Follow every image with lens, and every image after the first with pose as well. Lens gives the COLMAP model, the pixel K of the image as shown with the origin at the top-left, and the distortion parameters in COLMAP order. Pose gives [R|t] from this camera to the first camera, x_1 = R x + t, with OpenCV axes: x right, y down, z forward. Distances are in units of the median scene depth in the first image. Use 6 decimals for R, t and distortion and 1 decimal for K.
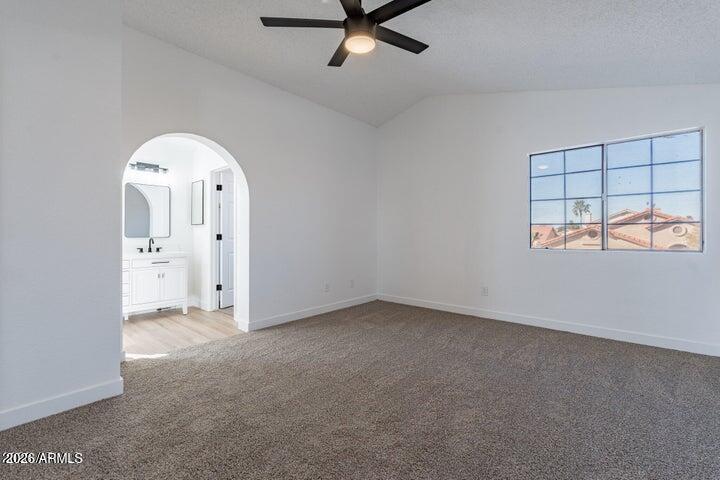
lens RADIAL K [[324.6, 0, 360.9], [0, 324.6, 237.5], [0, 0, 1]] dist [-0.004870, -0.000579]
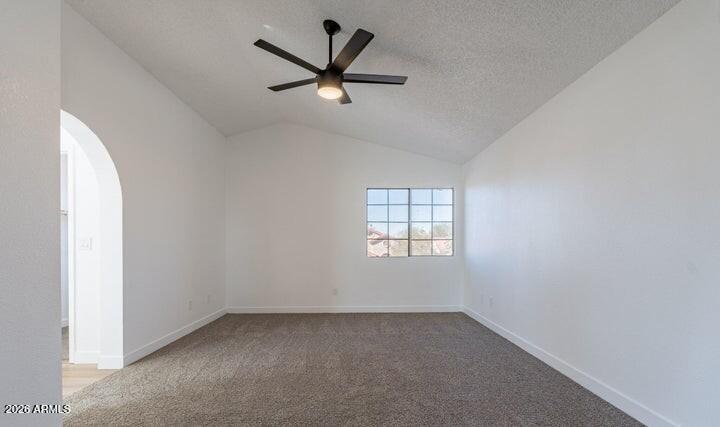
lens RADIAL K [[324.3, 0, 361.1], [0, 324.3, 249.9], [0, 0, 1]] dist [-0.000212, 0.000044]
pose [[0.741080, -0.008170, 0.671367, -0.453014], [0.009882, 0.999950, 0.001260, 0.003897], [-0.671344, 0.005700, 0.741124, 0.002668]]
